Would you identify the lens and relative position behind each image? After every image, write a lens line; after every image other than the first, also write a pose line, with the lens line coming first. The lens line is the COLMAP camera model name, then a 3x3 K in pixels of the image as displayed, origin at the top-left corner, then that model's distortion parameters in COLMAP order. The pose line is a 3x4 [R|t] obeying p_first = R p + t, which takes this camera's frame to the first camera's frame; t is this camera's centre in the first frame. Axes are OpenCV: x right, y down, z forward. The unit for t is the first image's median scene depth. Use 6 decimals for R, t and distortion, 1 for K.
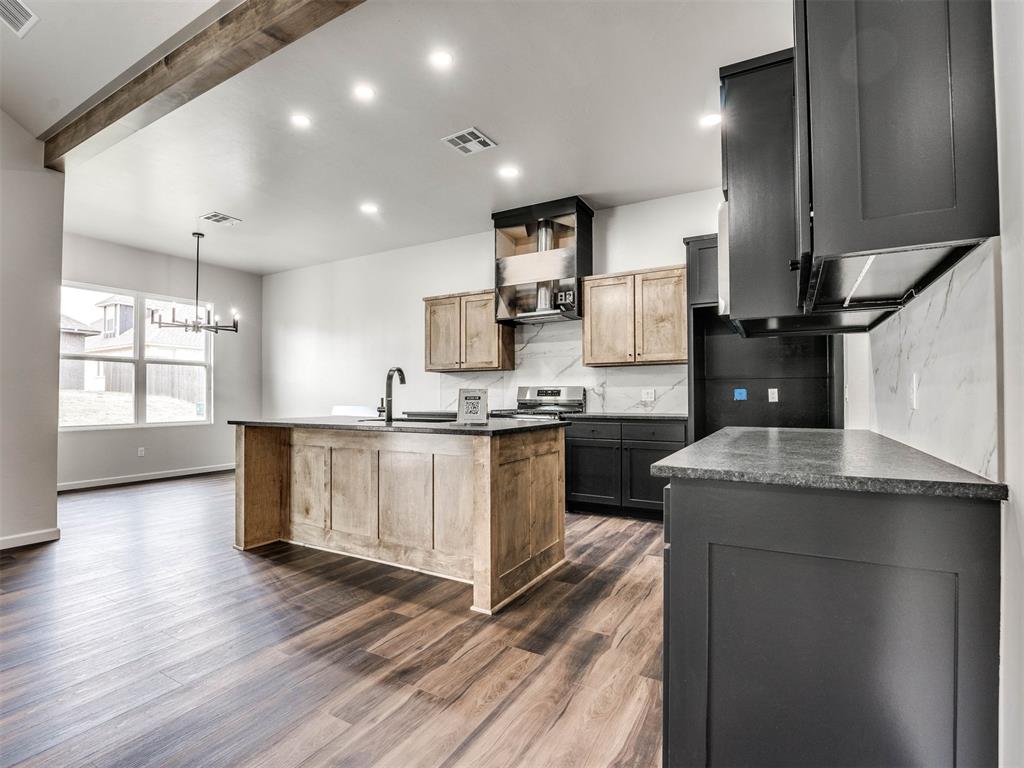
lens RADIAL K [[516.6, 0, 512.0], [0, 516.6, 384.0], [0, 0, 1]] dist [-0.000099, 0.000006]
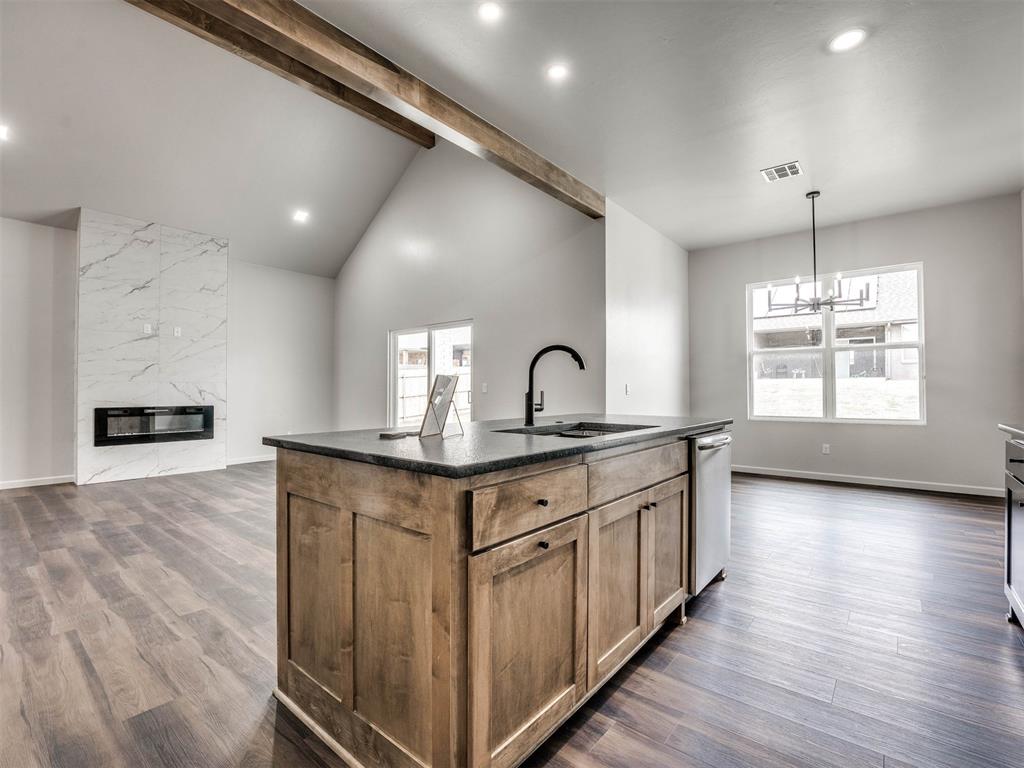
lens RADIAL K [[467.5, 0, 482.7], [0, 467.5, 384.4], [0, 0, 1]] dist [-0.029316, 0.000187]
pose [[-0.198295, -0.011213, -0.980078, 0.257657], [0.025150, 0.999547, -0.016525, 0.017824], [0.979820, -0.027925, -0.197924, 0.690235]]
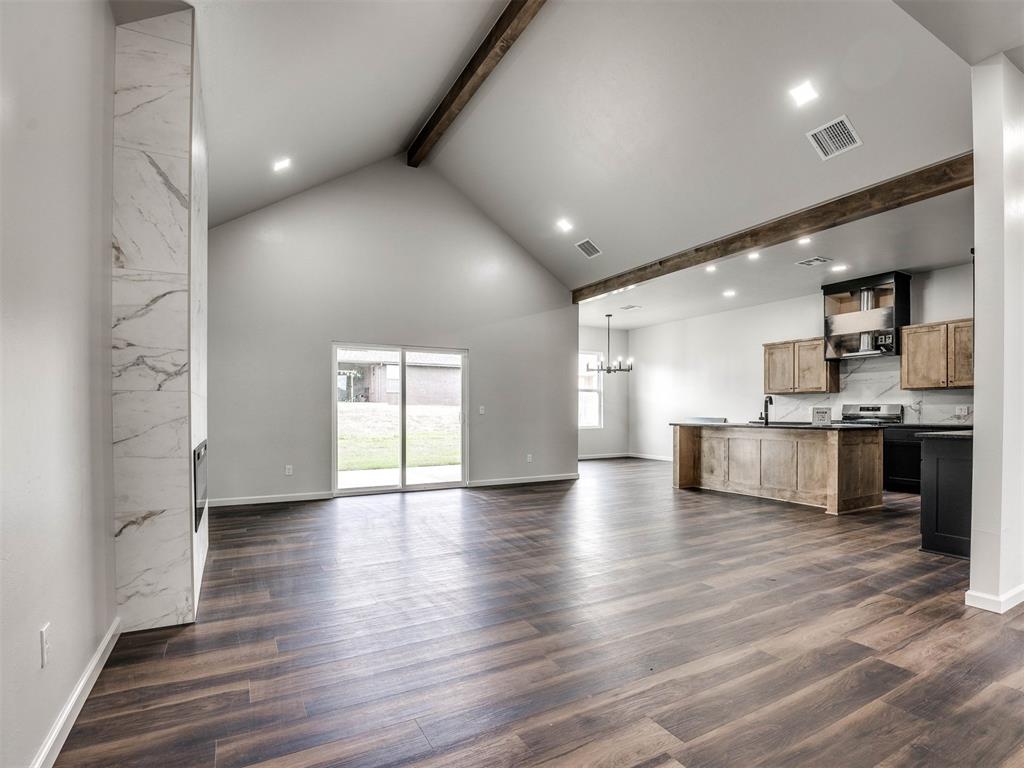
lens RADIAL K [[497.5, 0, 471.3], [0, 497.5, 413.8], [0, 0, 1]] dist [-0.023868, 0.000425]
pose [[0.823578, 0.003794, -0.567190, -0.068065], [0.013239, 0.999577, 0.025909, -0.018914], [0.567048, -0.028847, 0.823179, -0.730601]]
